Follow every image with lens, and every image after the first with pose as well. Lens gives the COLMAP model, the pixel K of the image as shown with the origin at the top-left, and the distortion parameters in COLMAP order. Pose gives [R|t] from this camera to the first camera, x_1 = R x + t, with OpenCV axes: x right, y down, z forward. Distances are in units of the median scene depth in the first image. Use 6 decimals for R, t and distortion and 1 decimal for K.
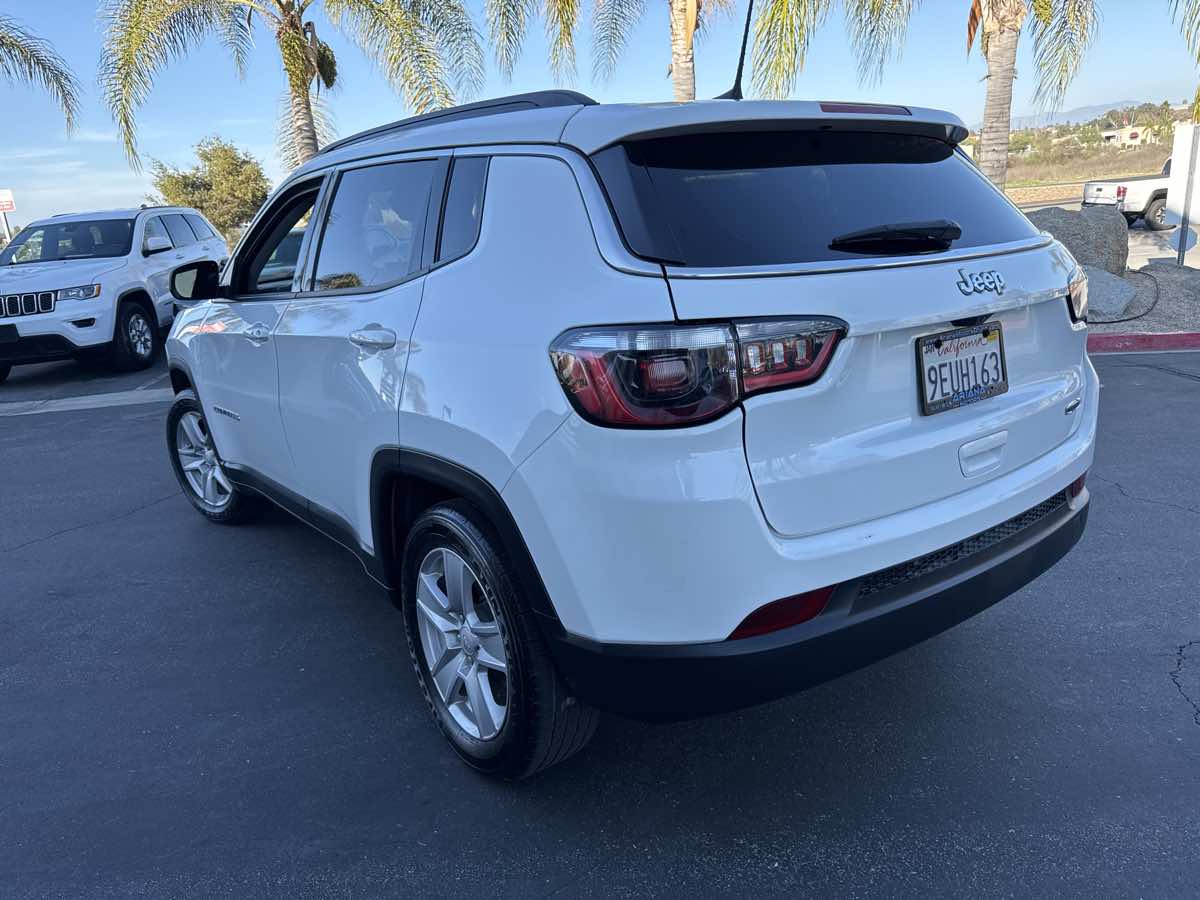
lens RADIAL K [[861.4, 0, 600.0], [0, 861.4, 450.0], [0, 0, 1]] dist [0.023548, -0.006840]
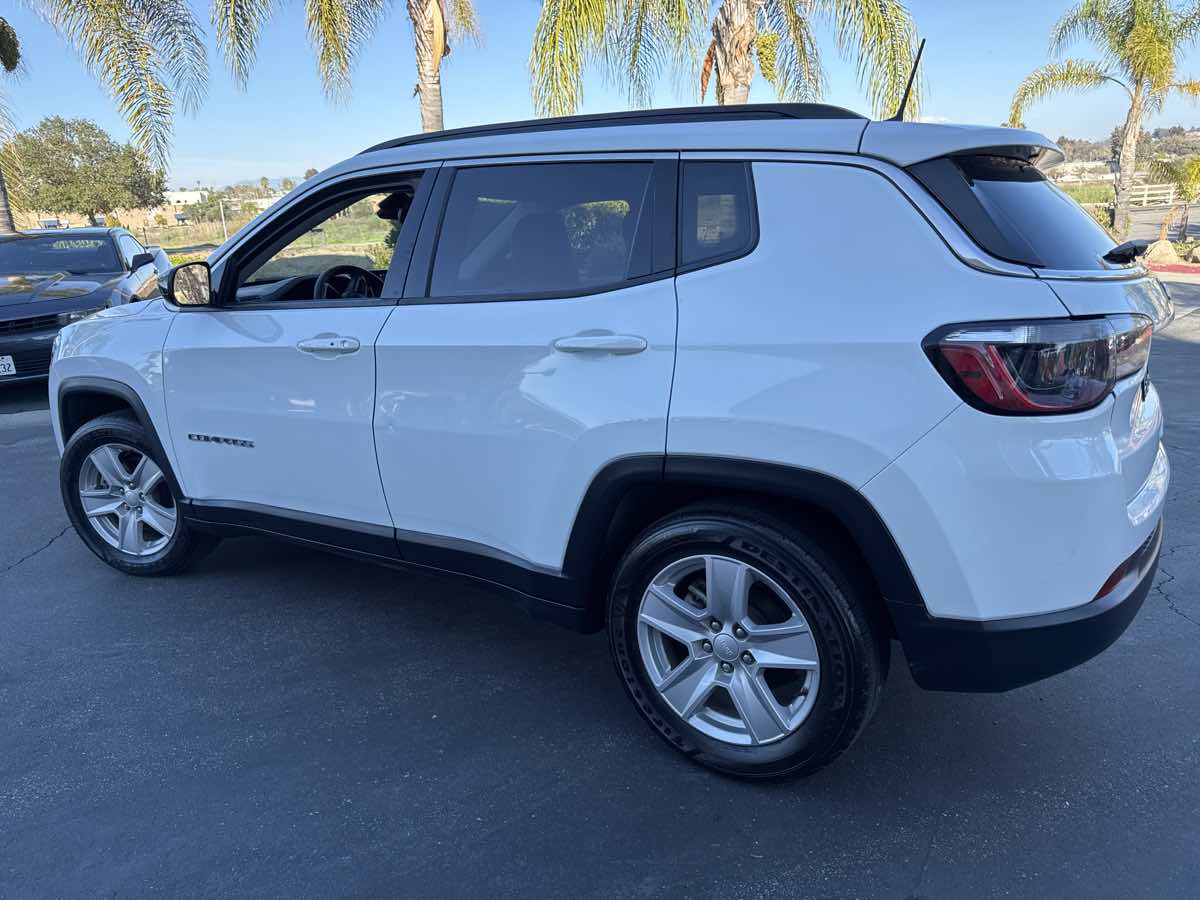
lens RADIAL K [[861.4, 0, 600.0], [0, 861.4, 450.0], [0, 0, 1]] dist [0.023548, -0.006840]
pose [[0.940362, -0.046112, 0.337035, -0.648633], [0.055373, 0.998305, -0.017910, 0.005554], [-0.335638, 0.035504, 0.941322, 0.118185]]
